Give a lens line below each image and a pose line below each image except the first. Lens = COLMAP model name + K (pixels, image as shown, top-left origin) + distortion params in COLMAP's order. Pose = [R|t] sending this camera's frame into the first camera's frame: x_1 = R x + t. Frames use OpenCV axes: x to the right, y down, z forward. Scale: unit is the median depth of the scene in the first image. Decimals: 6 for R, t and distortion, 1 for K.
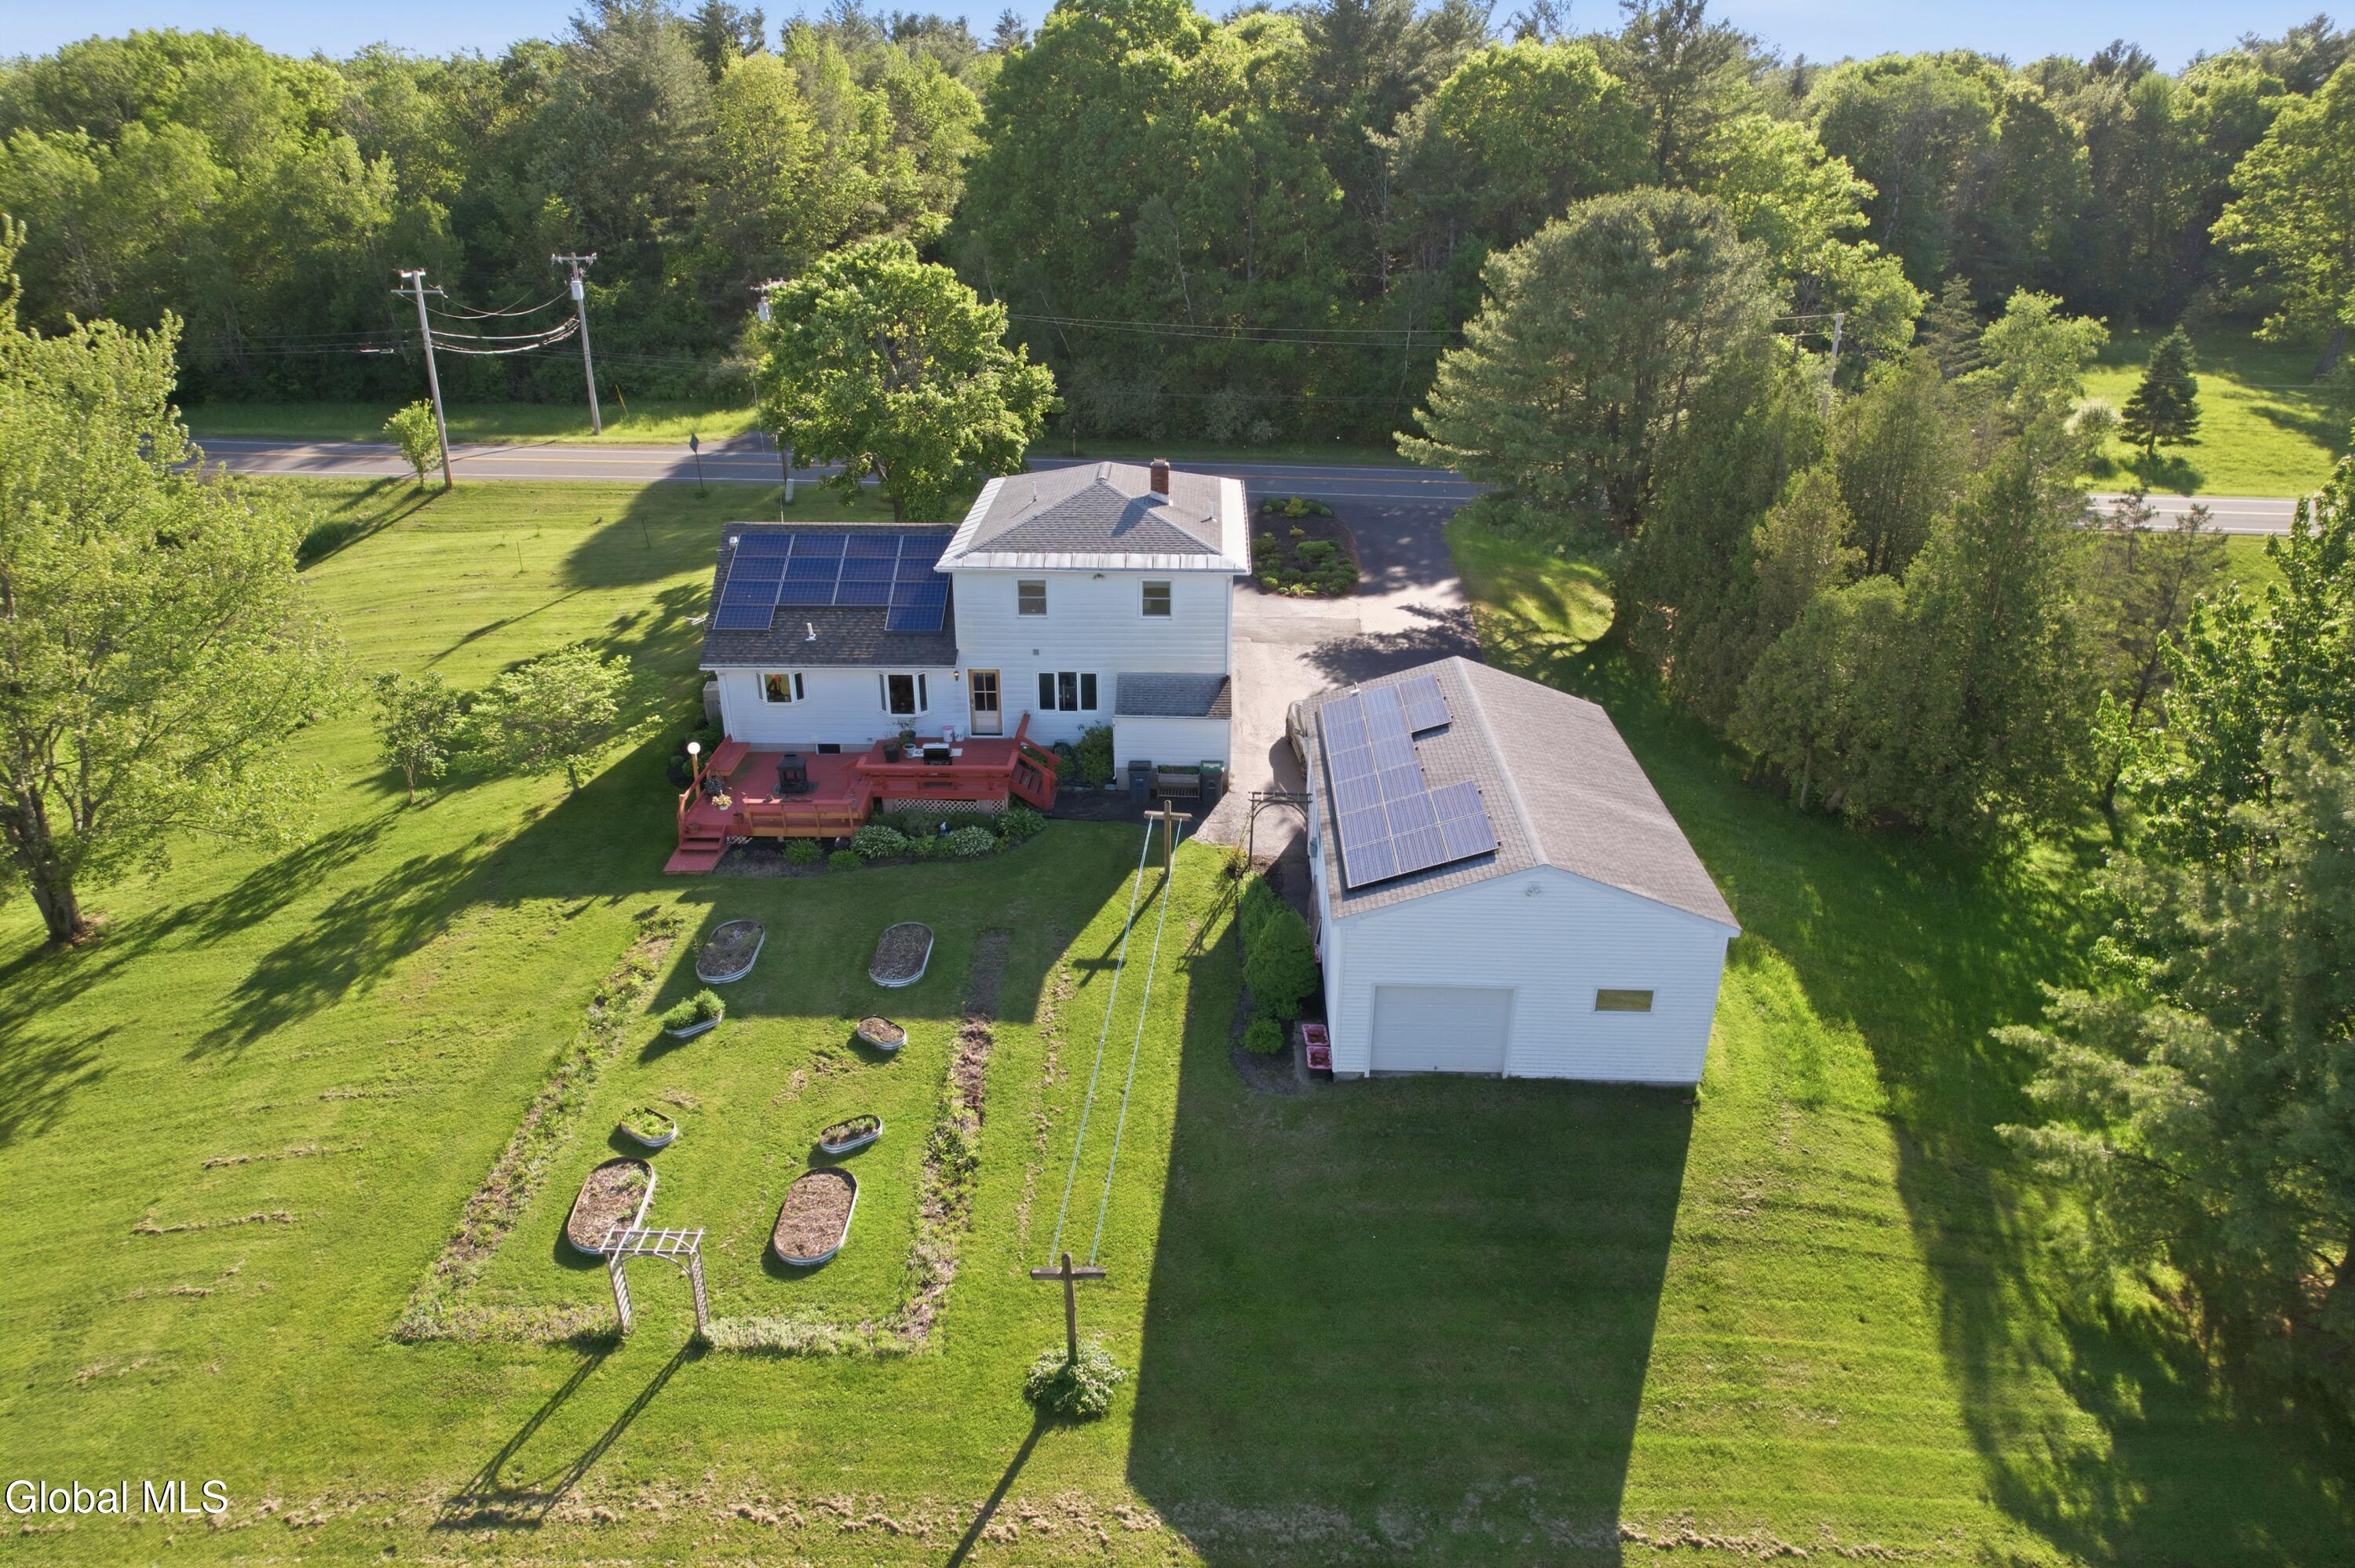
lens RADIAL K [[1510.8, 0, 1190.6], [0, 1510.8, 788.0], [0, 0, 1]] dist [-0.075525, 0.062903]
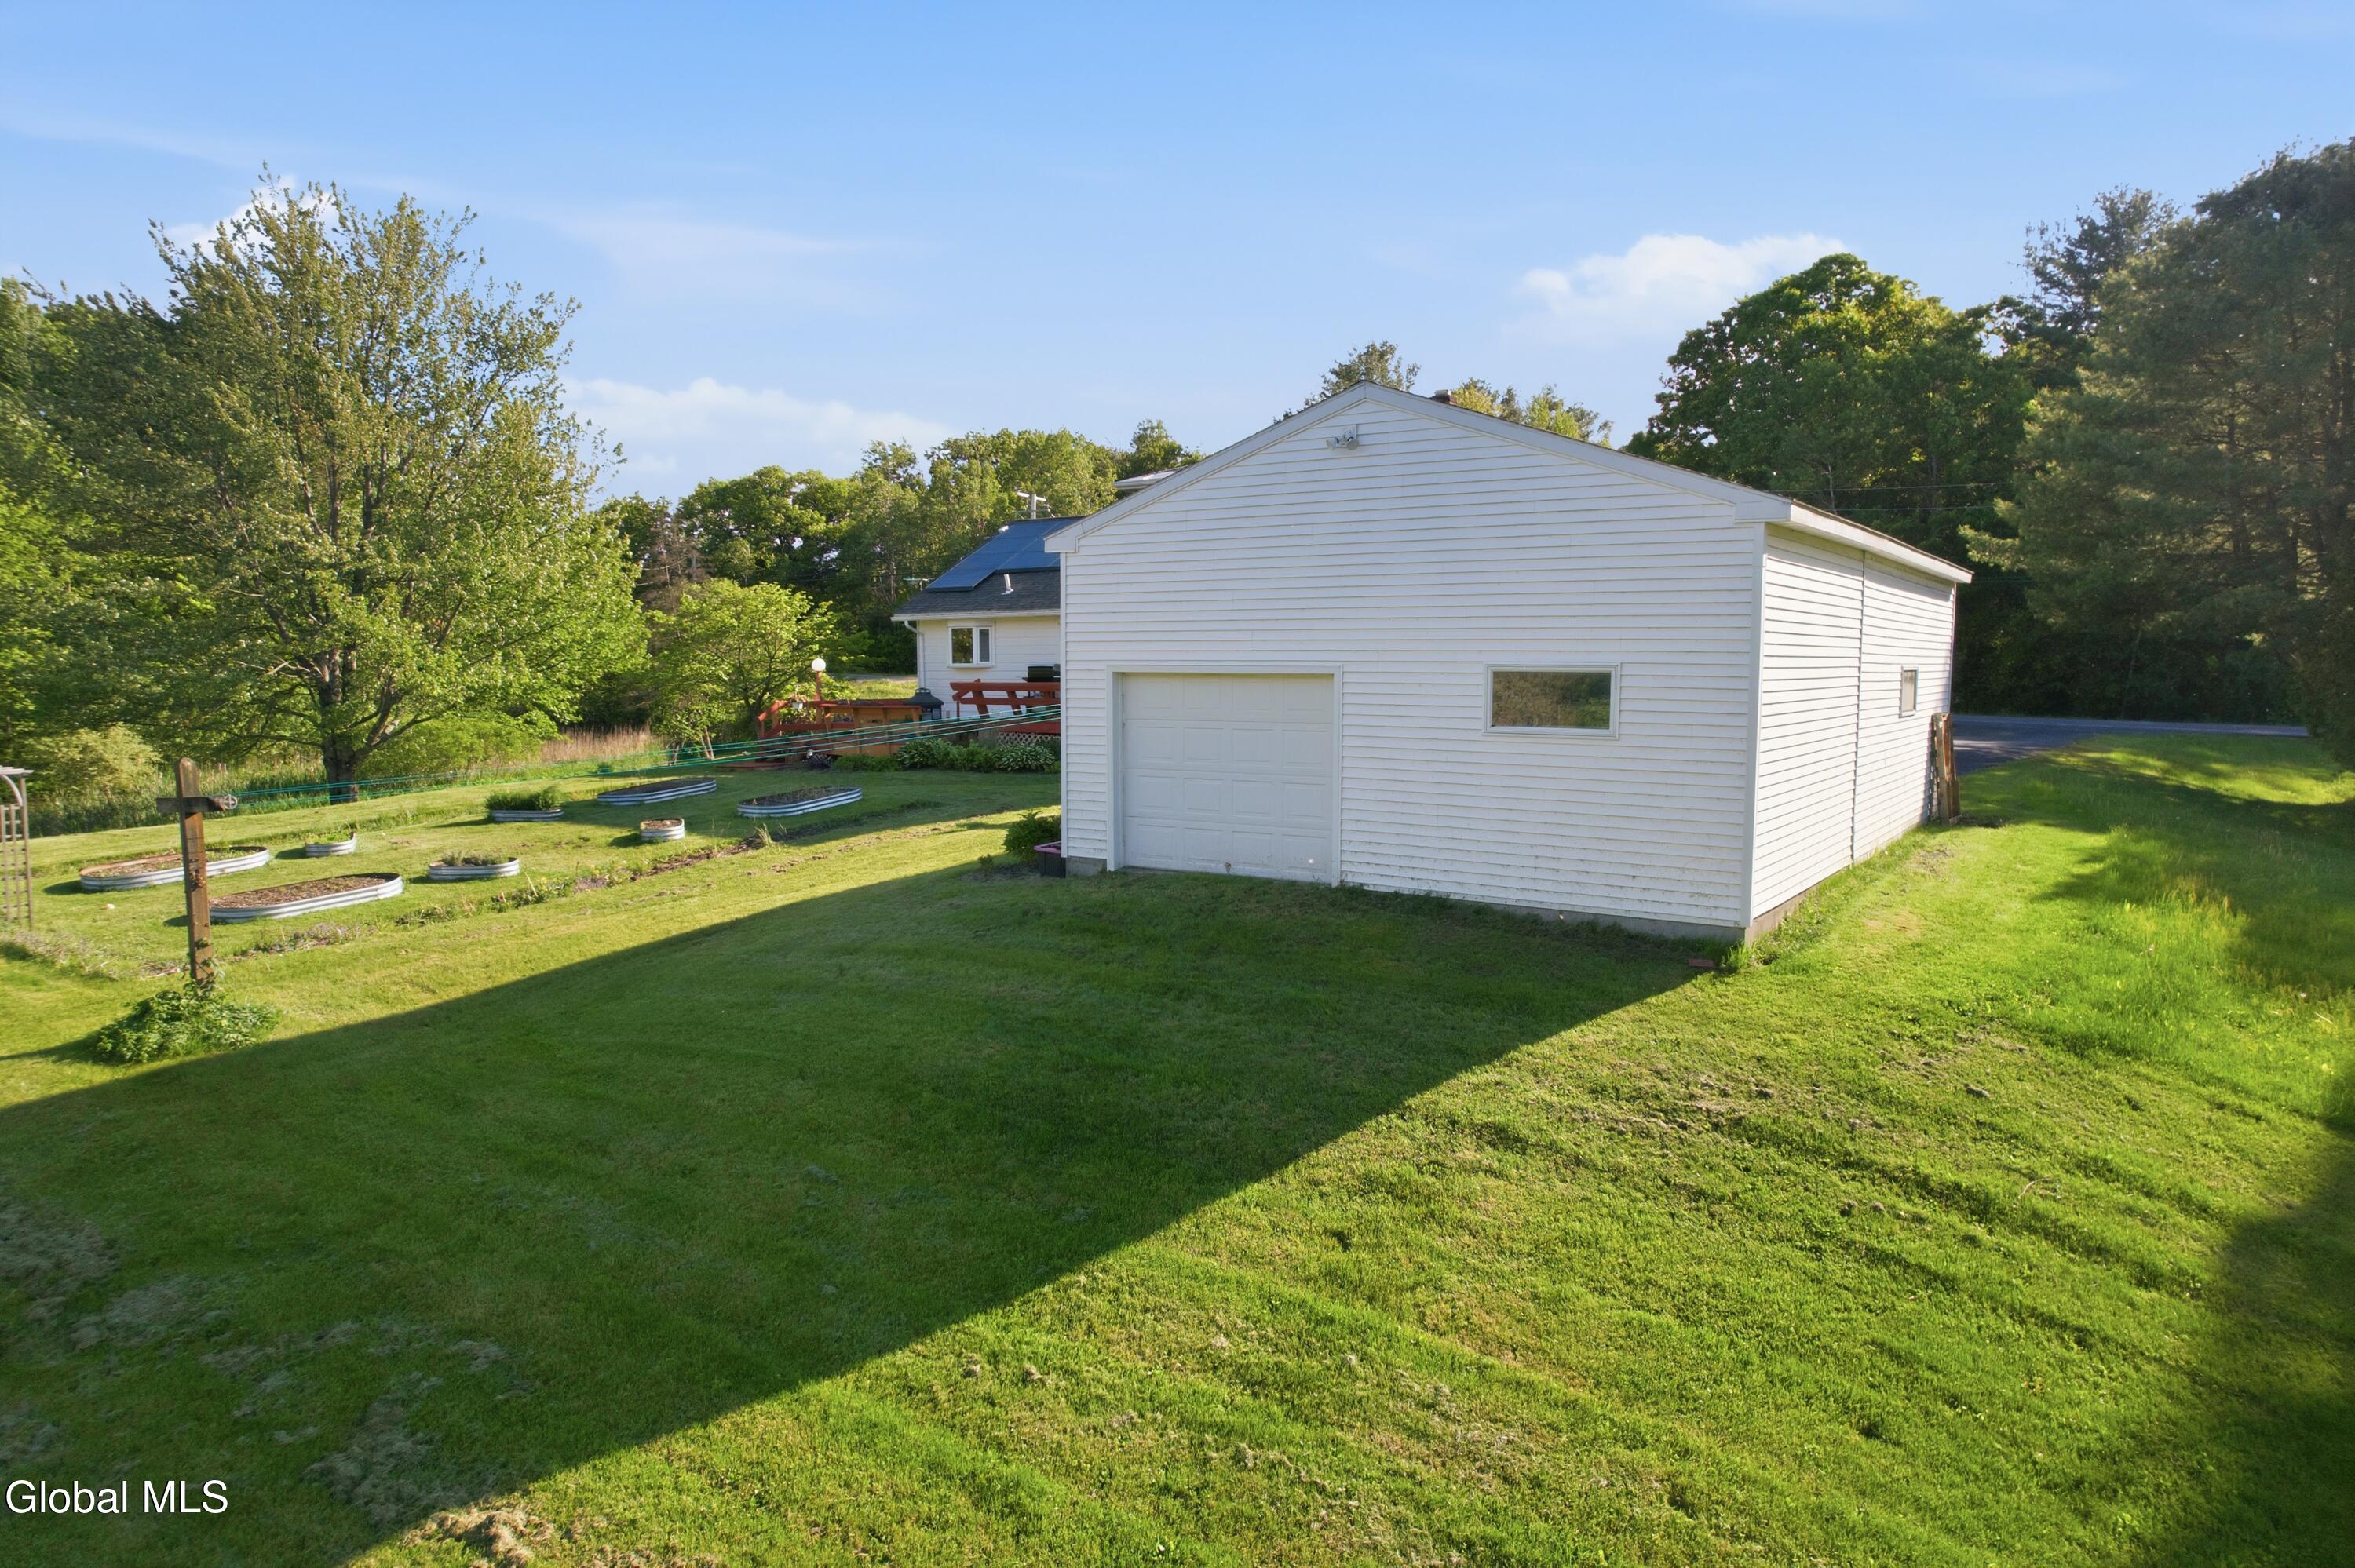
lens RADIAL K [[1510.8, 0, 1190.6], [0, 1510.8, 788.0], [0, 0, 1]] dist [-0.075525, 0.062903]
pose [[0.837909, 0.034314, -0.544730, 0.380332], [-0.214063, 0.938723, -0.270141, 0.266814], [0.502081, 0.342960, 0.793910, 0.504186]]
